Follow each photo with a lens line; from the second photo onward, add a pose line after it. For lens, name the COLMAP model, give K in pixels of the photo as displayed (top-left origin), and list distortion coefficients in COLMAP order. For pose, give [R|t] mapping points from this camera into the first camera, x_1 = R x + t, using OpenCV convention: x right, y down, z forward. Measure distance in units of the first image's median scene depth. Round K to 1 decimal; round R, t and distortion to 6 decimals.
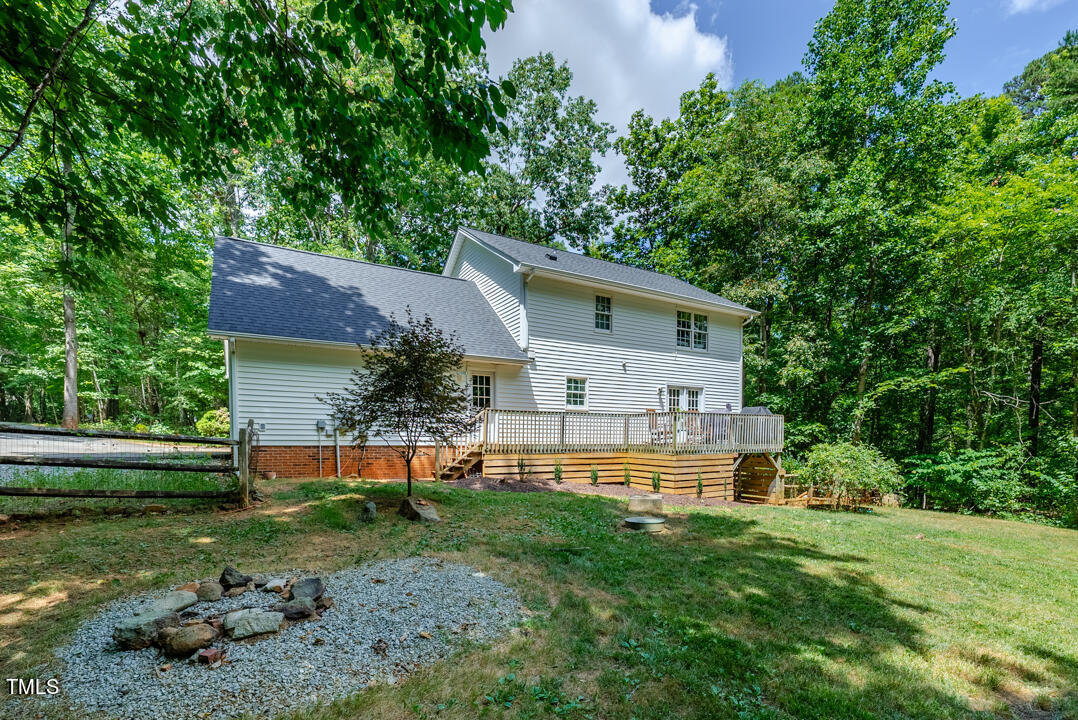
lens RADIAL K [[444.9, 0, 534.7], [0, 444.9, 381.5], [0, 0, 1]] dist [0.007715, -0.000170]
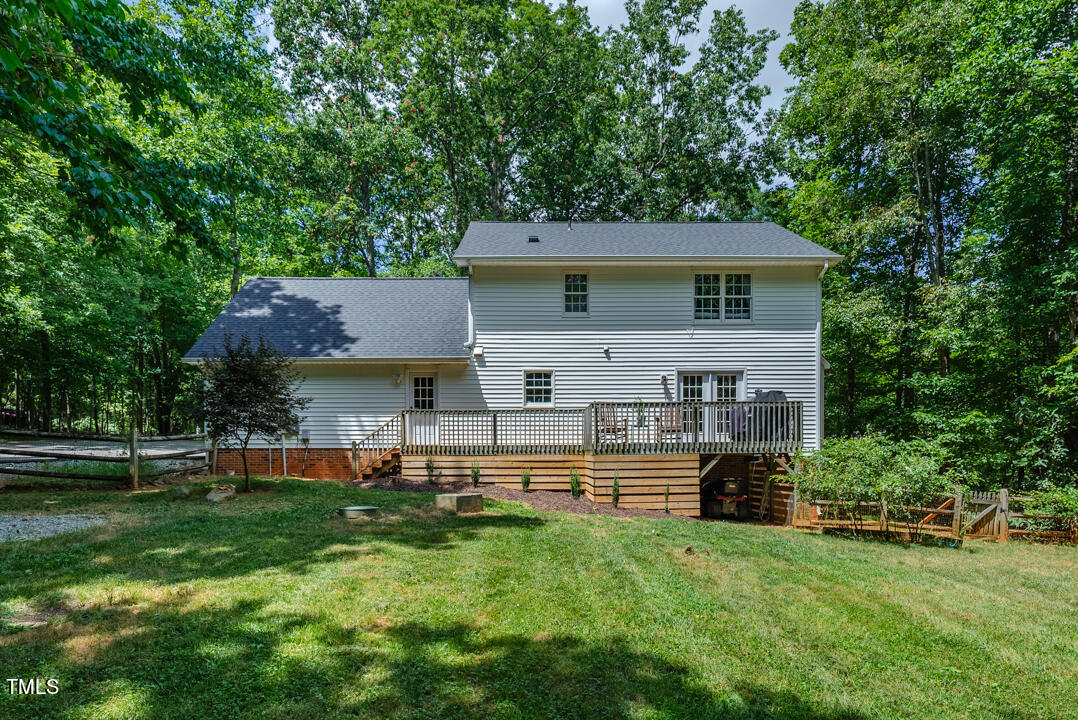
lens RADIAL K [[544.1, 0, 539.1], [0, 544.1, 359.5], [0, 0, 1]] dist [0.001249, 0.000645]
pose [[0.885806, -0.087871, -0.455661, 0.592054], [0.066955, 0.995835, -0.061881, 0.035018], [0.459200, 0.024305, 0.888000, 0.038862]]
